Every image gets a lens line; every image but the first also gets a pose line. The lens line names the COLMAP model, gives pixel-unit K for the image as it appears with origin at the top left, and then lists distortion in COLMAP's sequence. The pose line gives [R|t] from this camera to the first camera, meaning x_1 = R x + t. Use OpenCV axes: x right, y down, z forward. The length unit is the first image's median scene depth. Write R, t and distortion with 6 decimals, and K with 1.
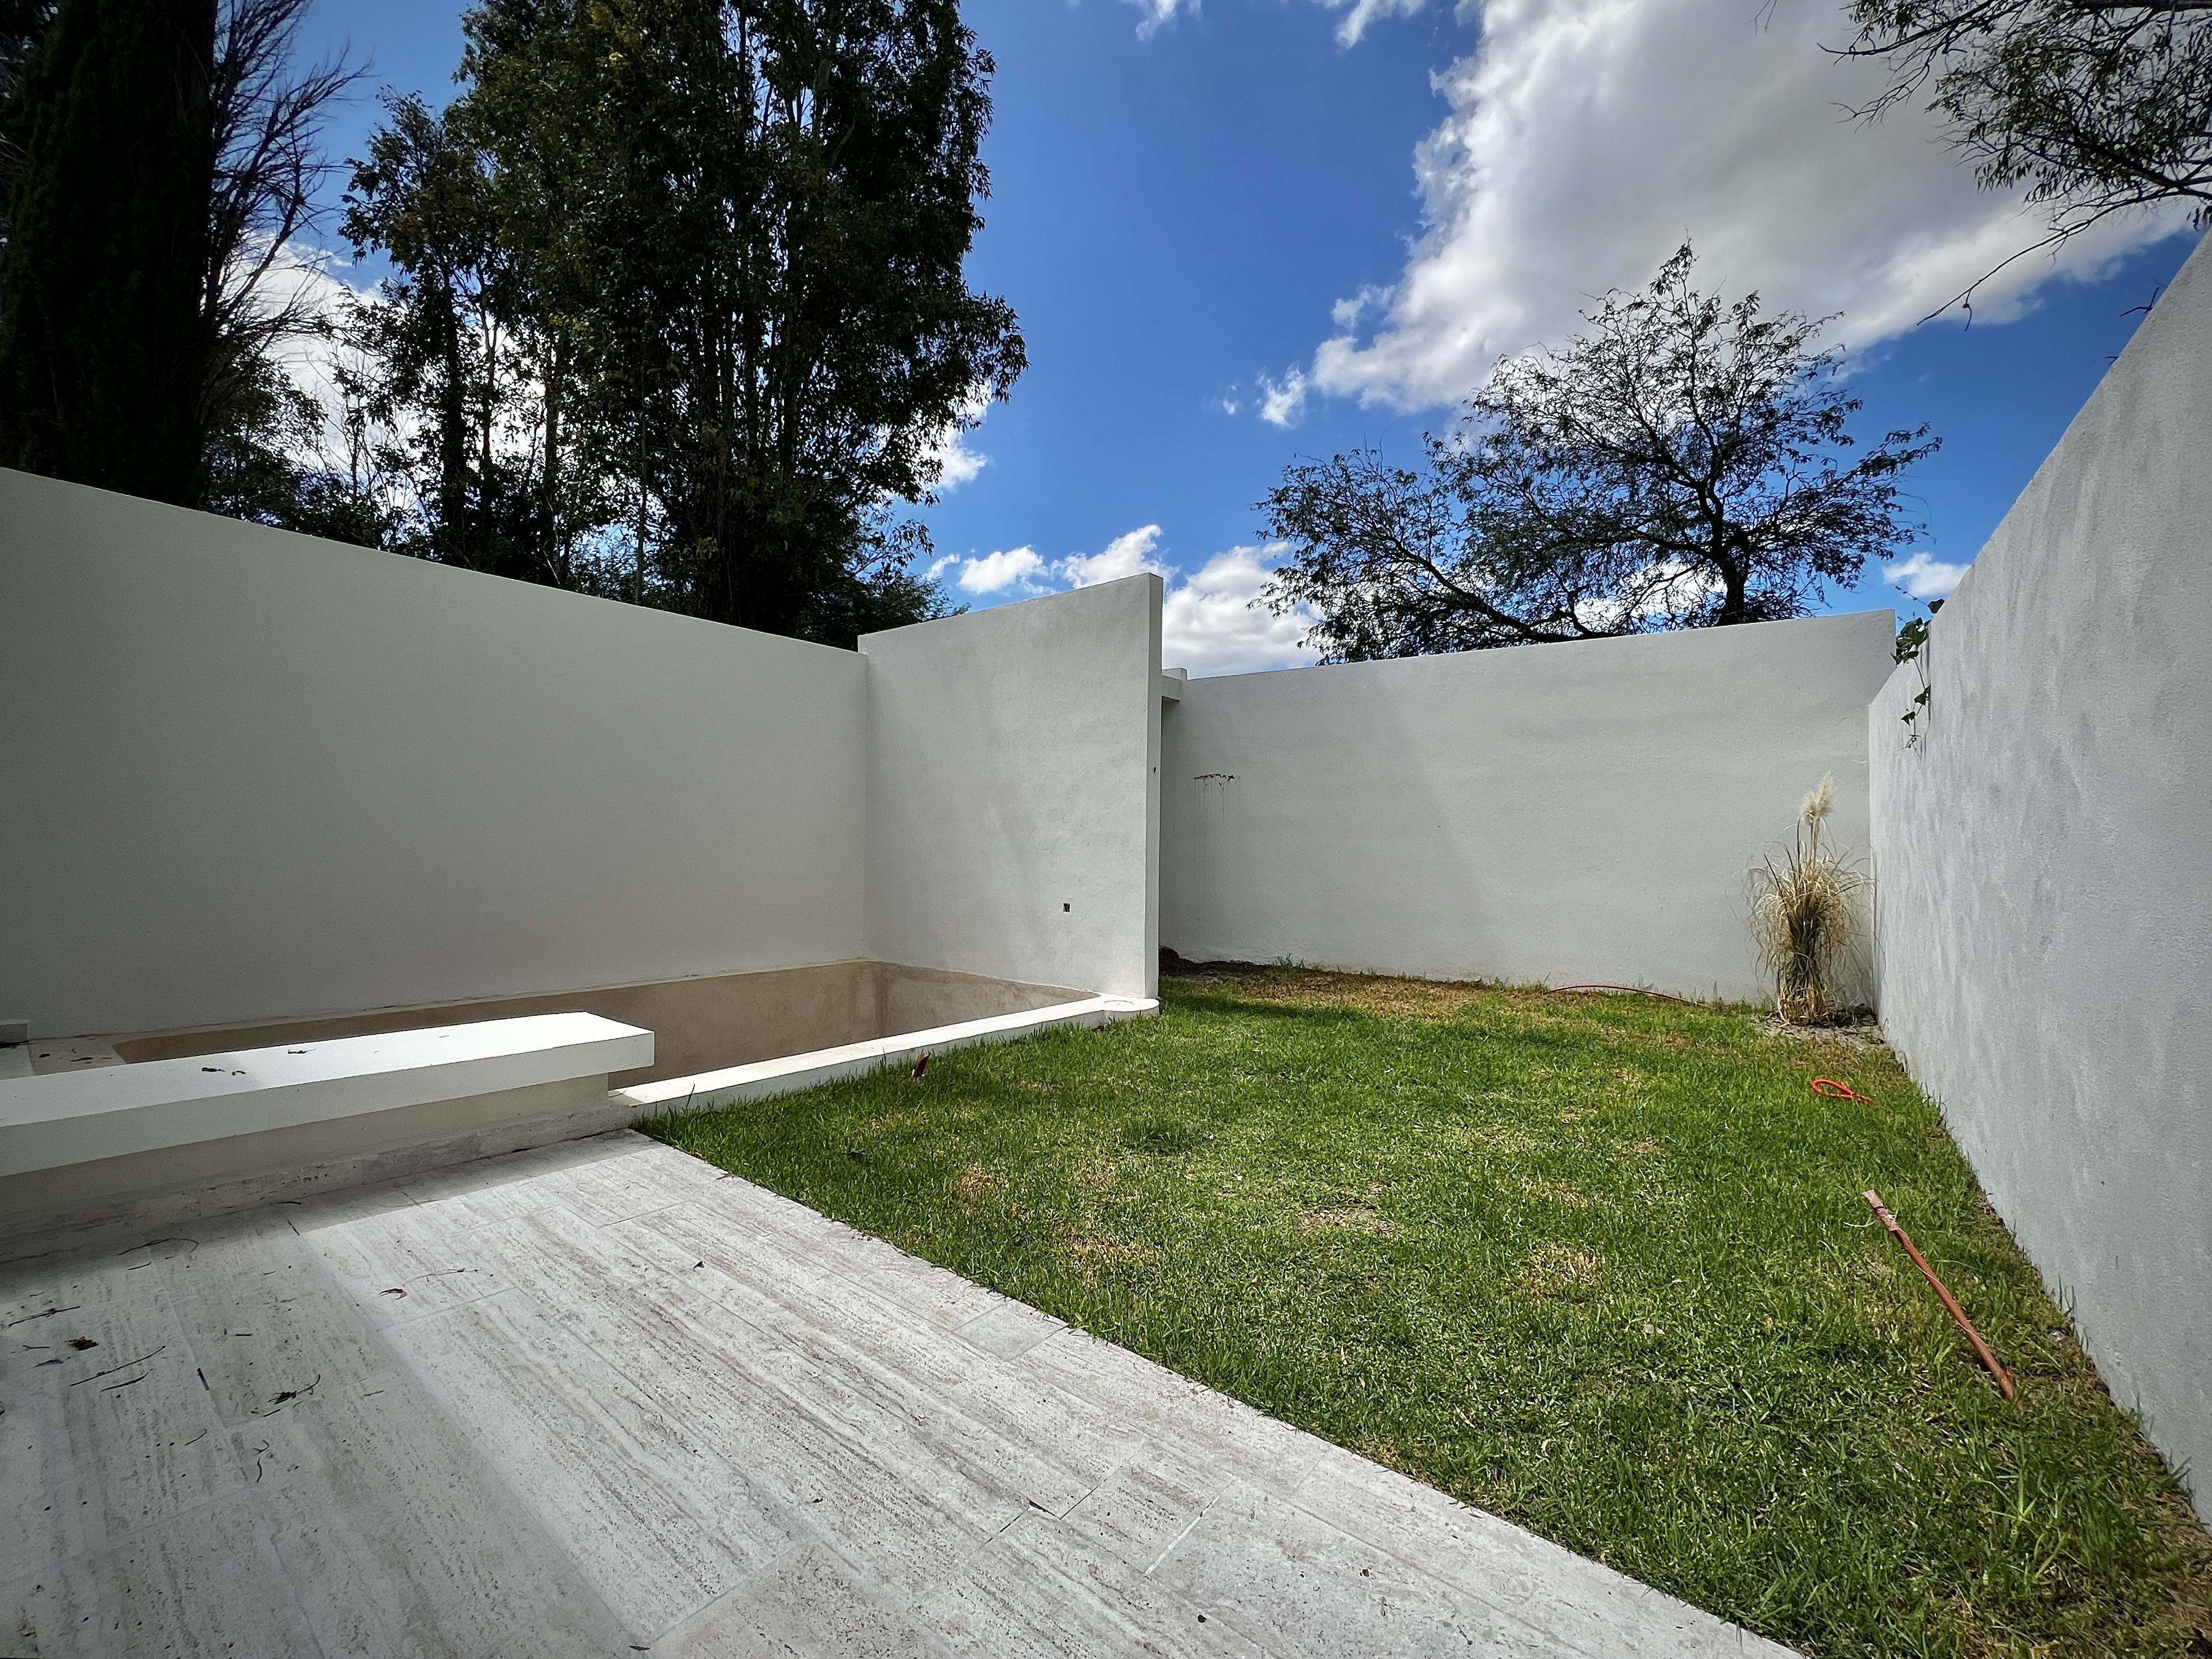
lens RADIAL K [[910.1, 0, 1109.4], [0, 910.1, 827.8], [0, 0, 1]] dist [0.000108, 0.000101]
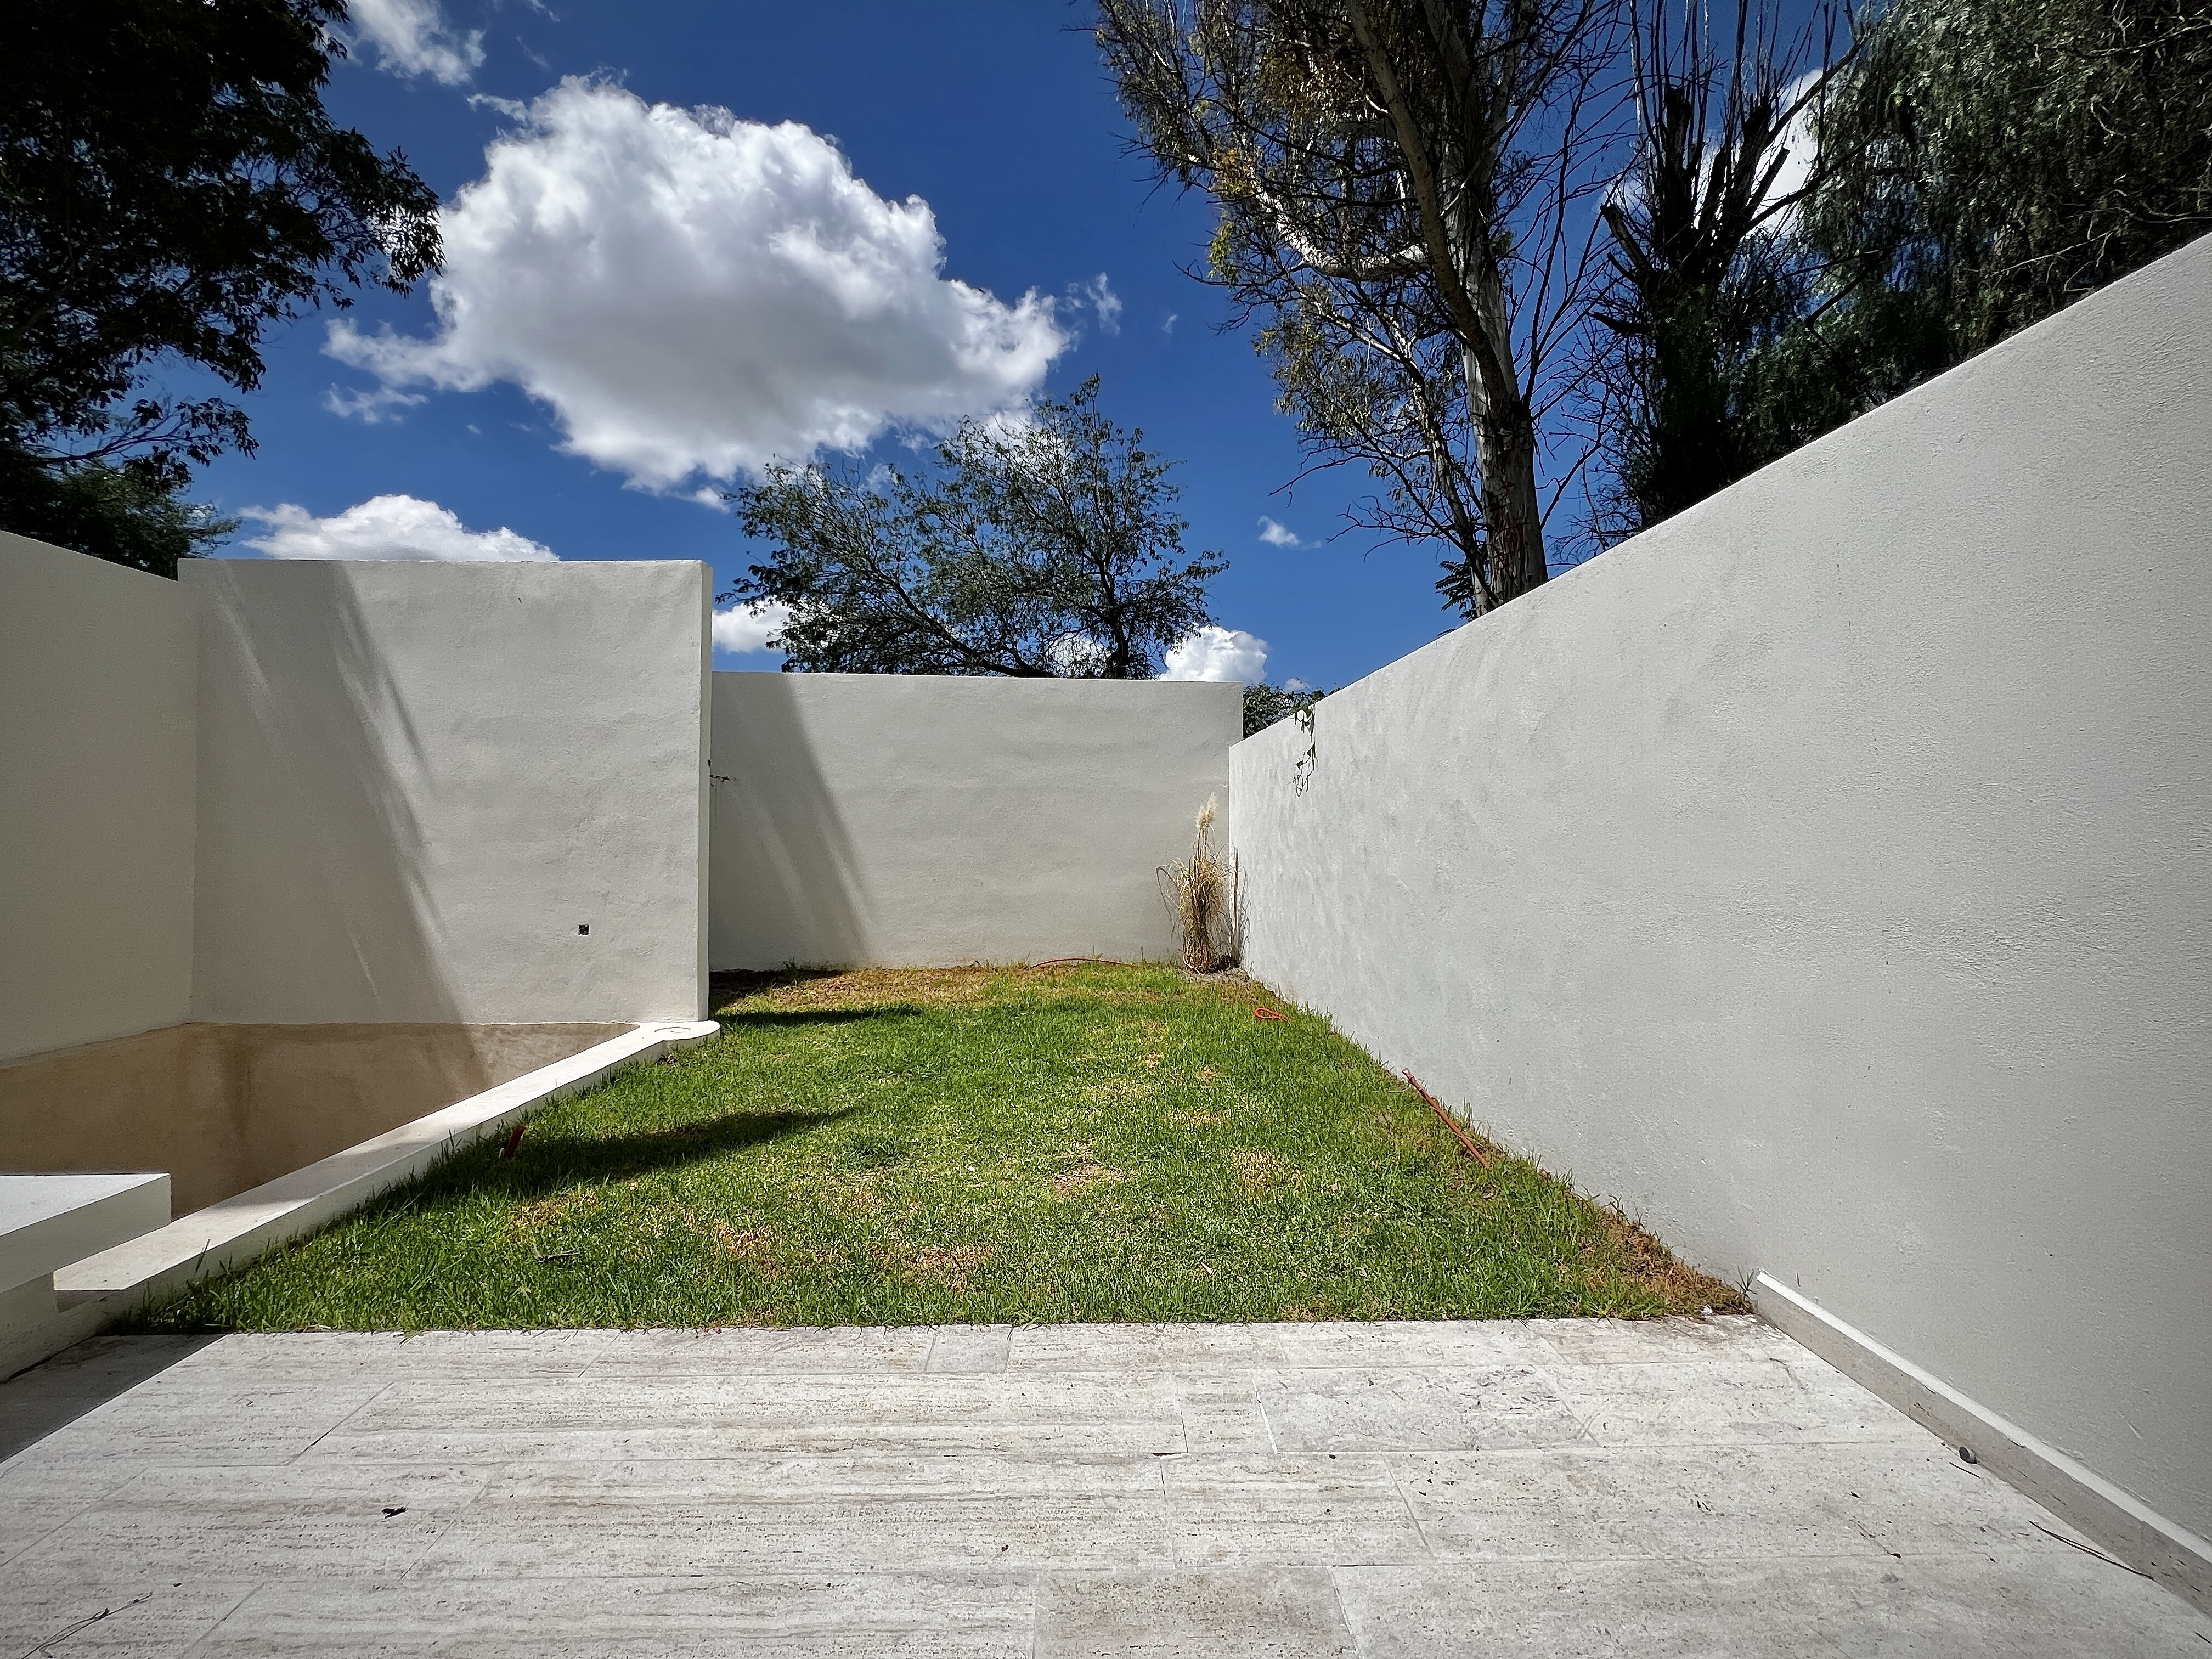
lens RADIAL K [[885.0, 0, 1103.6], [0, 885.0, 831.2], [0, 0, 1]] dist [0.000435, -0.000389]
pose [[0.768413, -0.006519, 0.639921, -0.384798], [-0.001889, 0.999921, 0.012455, -0.031374], [-0.639952, -0.010779, 0.768339, 0.081562]]
